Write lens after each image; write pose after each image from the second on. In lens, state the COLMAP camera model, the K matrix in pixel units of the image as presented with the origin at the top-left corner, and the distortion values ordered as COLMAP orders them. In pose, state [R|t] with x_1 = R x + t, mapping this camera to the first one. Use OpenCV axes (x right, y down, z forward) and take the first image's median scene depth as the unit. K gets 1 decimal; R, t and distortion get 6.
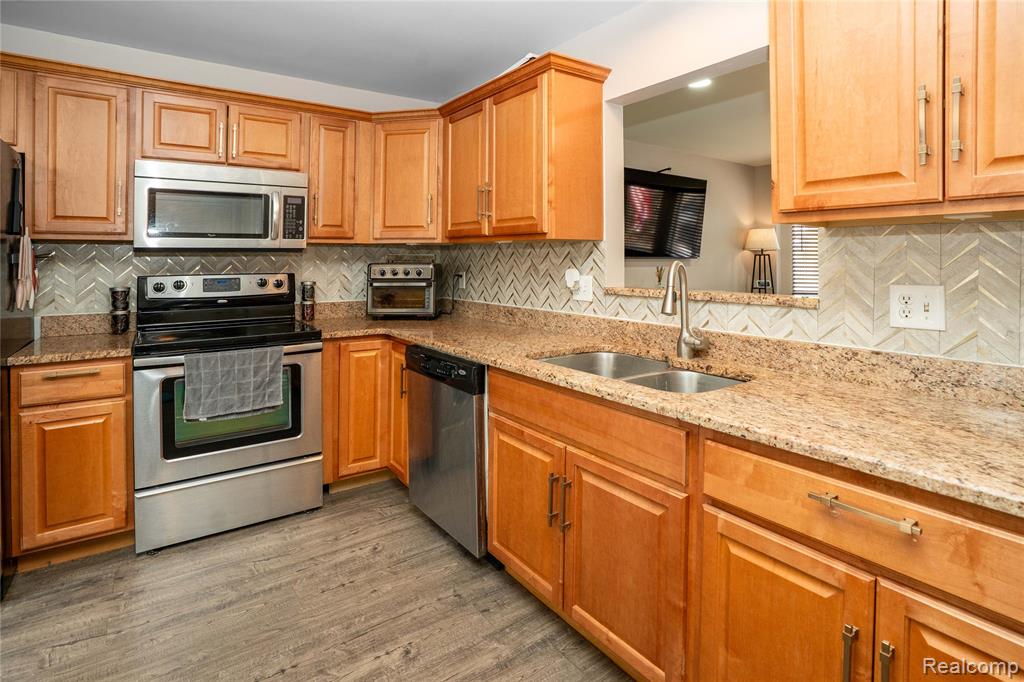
lens RADIAL K [[504.6, 0, 510.4], [0, 504.6, 302.3], [0, 0, 1]] dist [-0.094049, 0.033869]
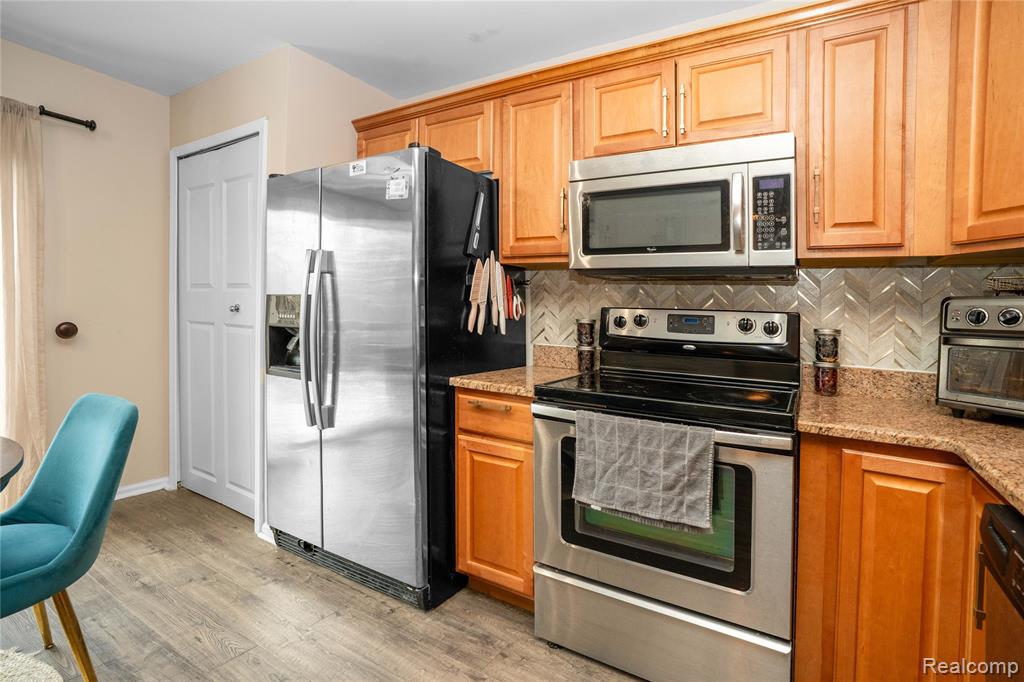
lens RADIAL K [[504.6, 0, 510.4], [0, 504.6, 302.3], [0, 0, 1]] dist [-0.094049, 0.033869]
pose [[0.382324, 0.001506, -0.924027, -0.019004], [-0.113091, 0.992557, -0.045175, -0.005125], [0.917081, 0.121771, 0.379649, 0.516568]]
